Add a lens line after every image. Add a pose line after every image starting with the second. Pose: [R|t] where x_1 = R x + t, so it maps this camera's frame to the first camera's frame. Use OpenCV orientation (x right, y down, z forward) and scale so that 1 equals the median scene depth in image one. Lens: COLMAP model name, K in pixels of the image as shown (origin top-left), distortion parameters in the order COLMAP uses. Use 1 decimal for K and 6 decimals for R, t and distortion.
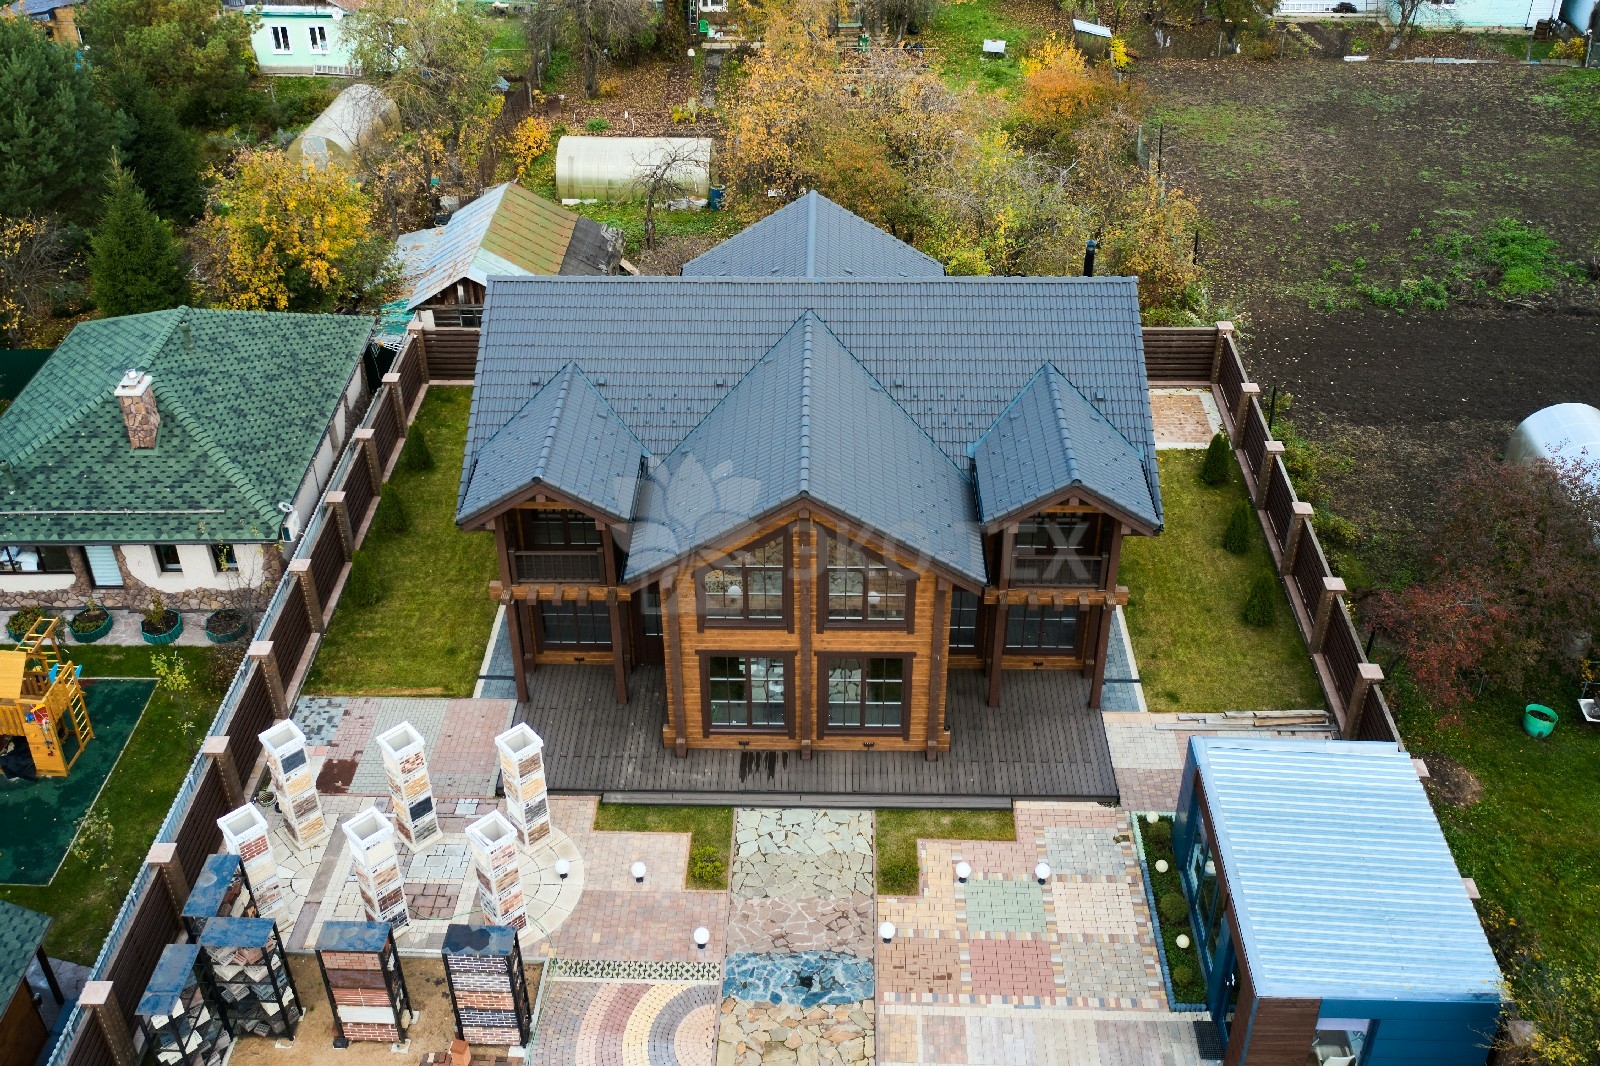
lens RADIAL K [[1492.3, 0, 788.6], [0, 1492.3, 411.4], [0, 0, 1]] dist [-0.019421, 0.014143]
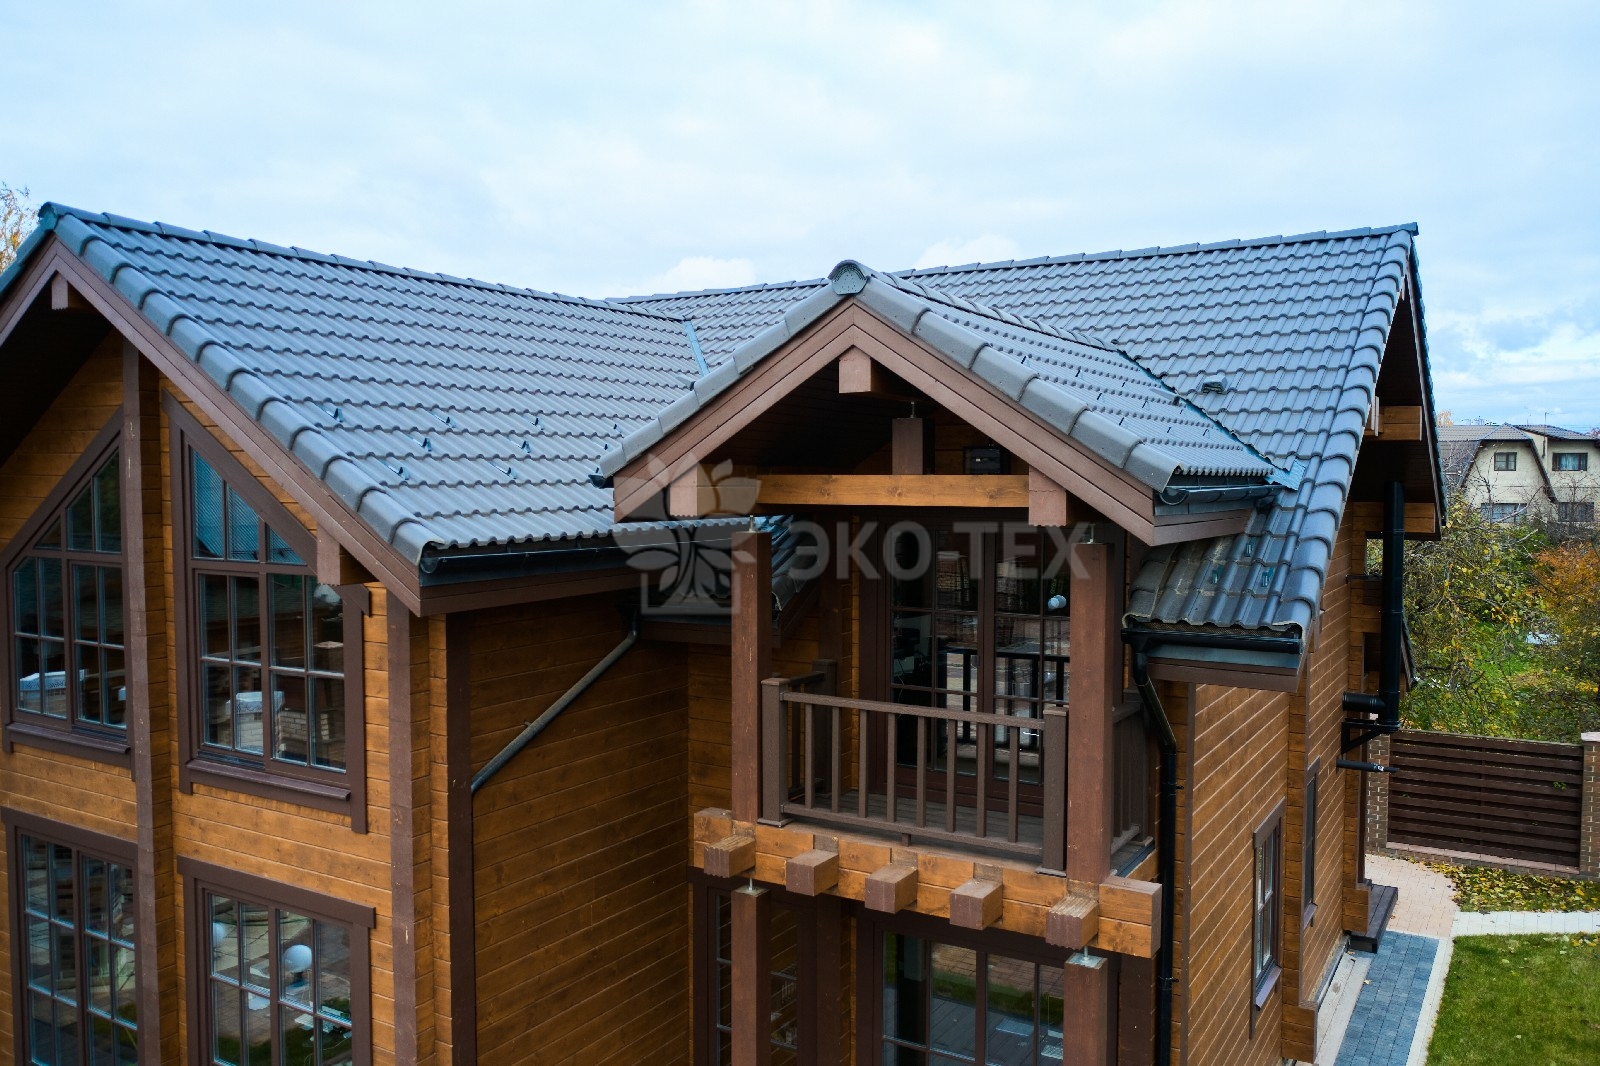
lens RADIAL K [[1254.9, 0, 800.0], [0, 1254.9, 533.0], [0, 0, 1]] dist [-0.015438, -0.008392]
pose [[0.869869, 0.036341, -0.491943, 0.284644], [-0.270842, 0.868698, -0.414739, 0.176452], [0.412277, 0.494008, 0.765496, 0.796756]]
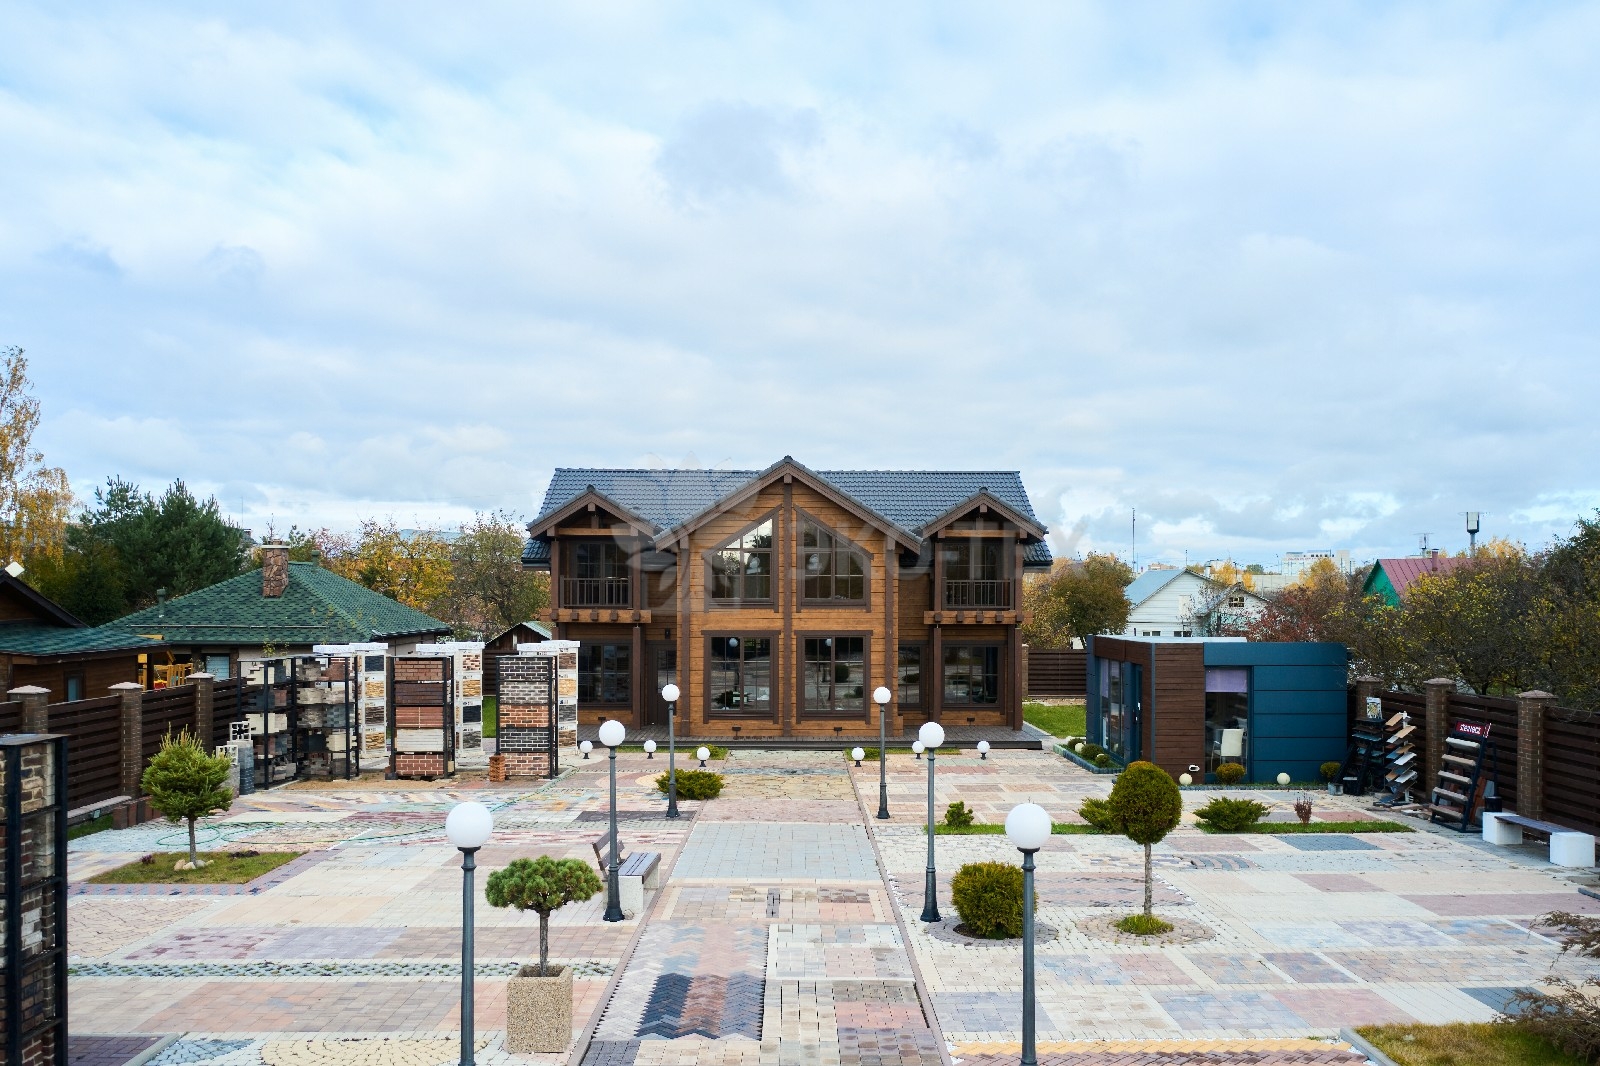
lens RADIAL K [[1228.8, 0, 818.9], [0, 1228.8, 600.9], [0, 0, 1]] dist [-0.009247, -0.004798]
pose [[0.998514, 0.013142, 0.052883, -0.017771], [0.016746, 0.849507, -0.527311, 0.696767], [-0.051854, 0.527414, 0.848025, 0.086386]]
